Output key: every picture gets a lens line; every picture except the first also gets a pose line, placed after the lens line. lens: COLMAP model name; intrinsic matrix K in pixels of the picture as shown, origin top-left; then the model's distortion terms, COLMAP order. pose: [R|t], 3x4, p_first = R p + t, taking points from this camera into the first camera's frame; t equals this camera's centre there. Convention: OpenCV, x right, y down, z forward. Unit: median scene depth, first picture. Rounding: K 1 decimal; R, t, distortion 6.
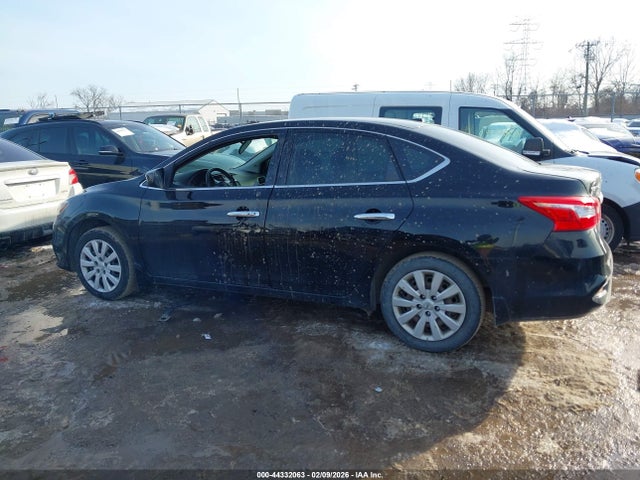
lens RADIAL K [[489.8, 0, 320.0], [0, 489.8, 240.0], [0, 0, 1]] dist [0.040685, -0.041996]
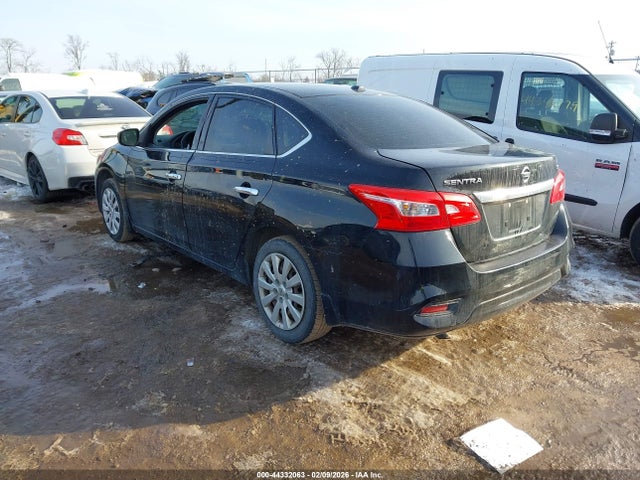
lens RADIAL K [[489.8, 0, 320.0], [0, 489.8, 240.0], [0, 0, 1]] dist [0.040685, -0.041996]
pose [[0.915010, 0.135576, -0.379969, 0.625479], [-0.108200, 0.989806, 0.092614, -0.057425], [0.388651, -0.043630, 0.920351, 0.174337]]
